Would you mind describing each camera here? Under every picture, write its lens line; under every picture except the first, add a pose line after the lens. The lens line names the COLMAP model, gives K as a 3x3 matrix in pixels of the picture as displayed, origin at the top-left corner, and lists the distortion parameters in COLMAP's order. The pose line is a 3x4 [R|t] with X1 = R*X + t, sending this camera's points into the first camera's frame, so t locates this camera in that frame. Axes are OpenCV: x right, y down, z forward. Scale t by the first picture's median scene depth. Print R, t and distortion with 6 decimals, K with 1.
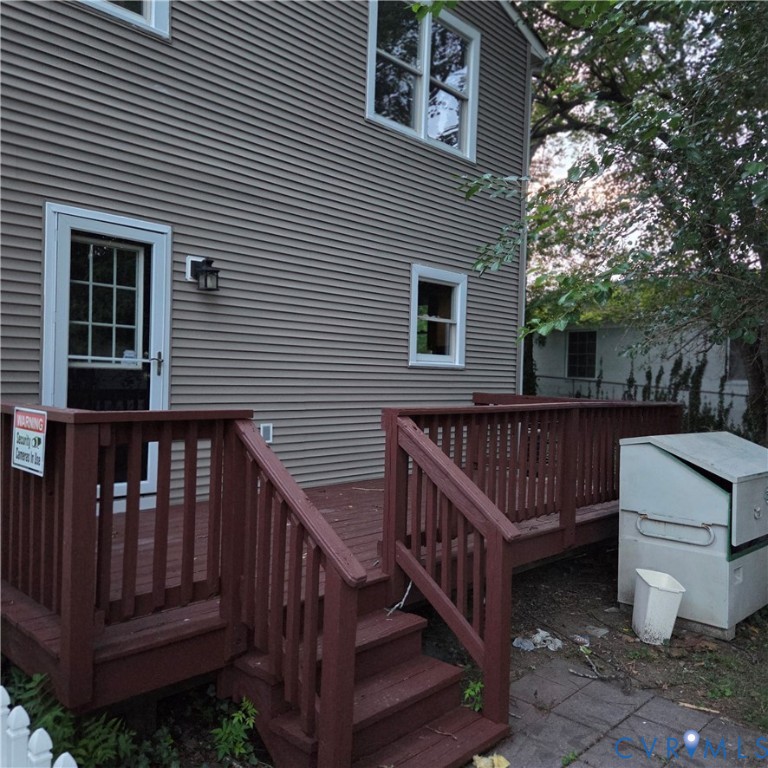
lens RADIAL K [[694.8, 0, 379.8], [0, 694.8, 386.1], [0, 0, 1]] dist [0.048480, -0.006089]
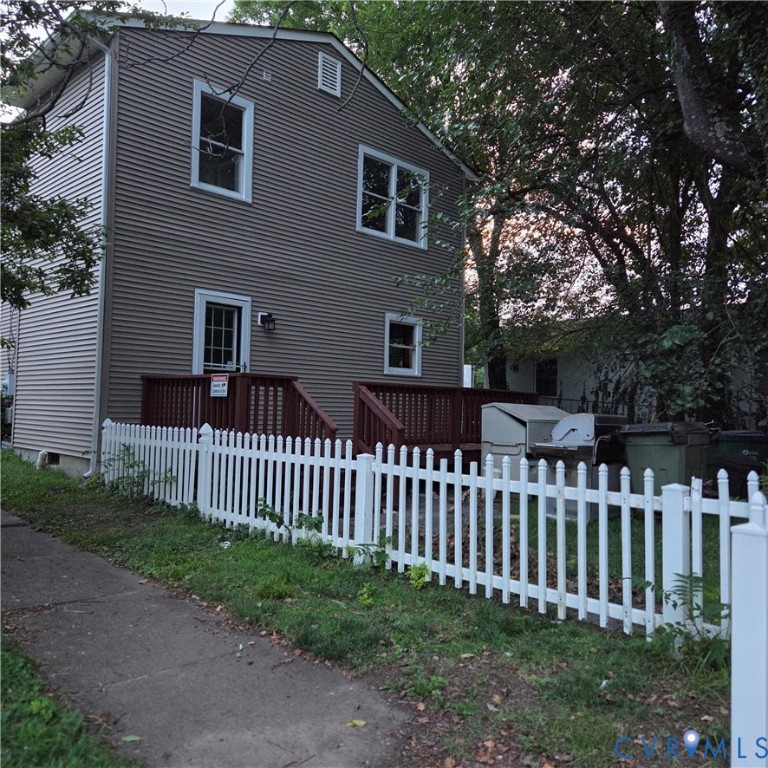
lens RADIAL K [[694.8, 0, 387.3], [0, 694.8, 381.1], [0, 0, 1]] dist [0.048480, -0.006089]
pose [[0.999798, -0.004483, -0.019611, 0.114958], [0.003354, 0.998357, -0.057200, 0.113988], [0.019835, 0.057123, 0.998170, -0.903413]]
